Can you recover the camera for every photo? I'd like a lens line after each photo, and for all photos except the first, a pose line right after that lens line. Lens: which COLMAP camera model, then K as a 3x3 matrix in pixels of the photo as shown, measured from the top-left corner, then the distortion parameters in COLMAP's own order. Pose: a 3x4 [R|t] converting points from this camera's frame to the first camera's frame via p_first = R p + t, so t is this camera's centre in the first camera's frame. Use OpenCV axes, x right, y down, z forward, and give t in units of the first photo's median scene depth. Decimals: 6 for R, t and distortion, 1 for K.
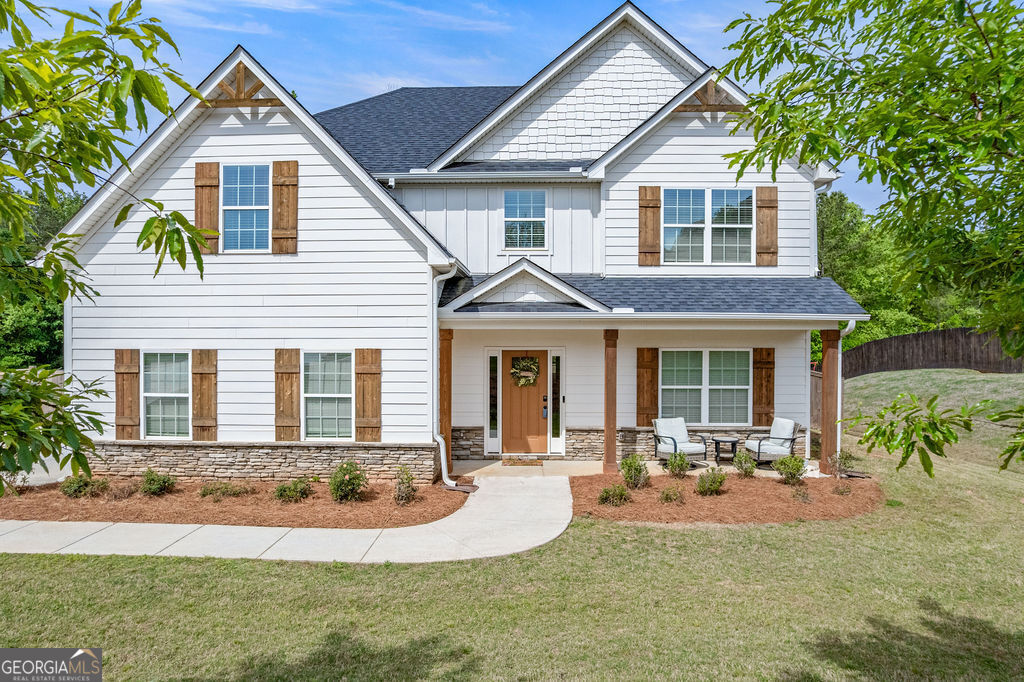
lens RADIAL K [[658.6, 0, 510.8], [0, 658.6, 337.8], [0, 0, 1]] dist [-0.060726, 0.038056]
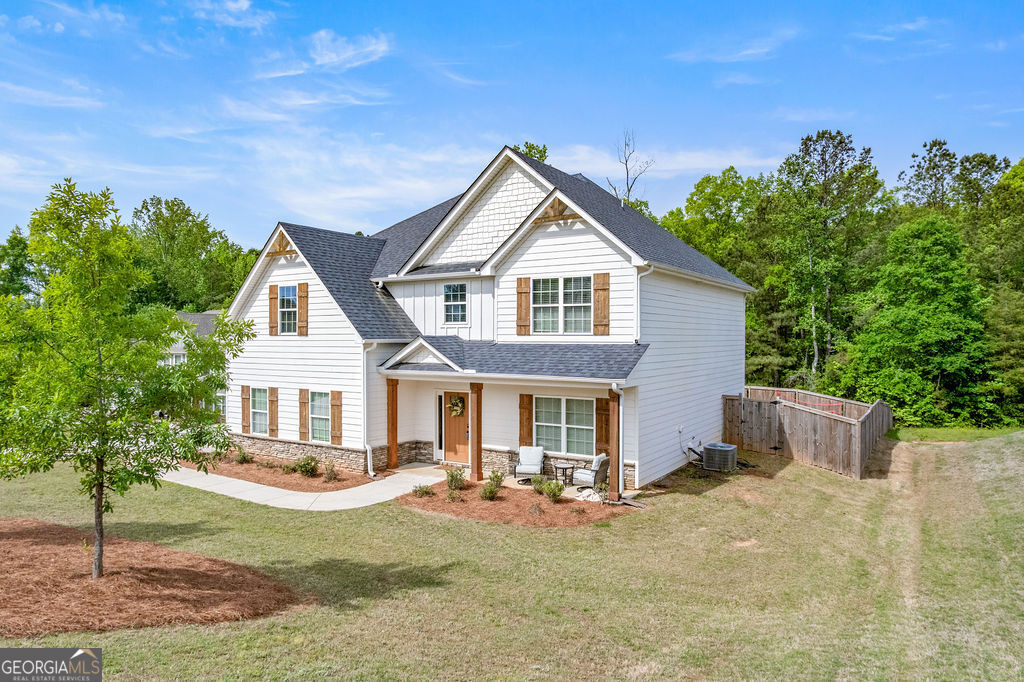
lens RADIAL K [[660.3, 0, 510.3], [0, 660.3, 338.7], [0, 0, 1]] dist [-0.078280, 0.078273]
pose [[0.861303, -0.000786, -0.508091, 0.900436], [0.000061, 0.999999, -0.001444, -0.100892], [0.508092, 0.001213, 0.861302, -0.213618]]
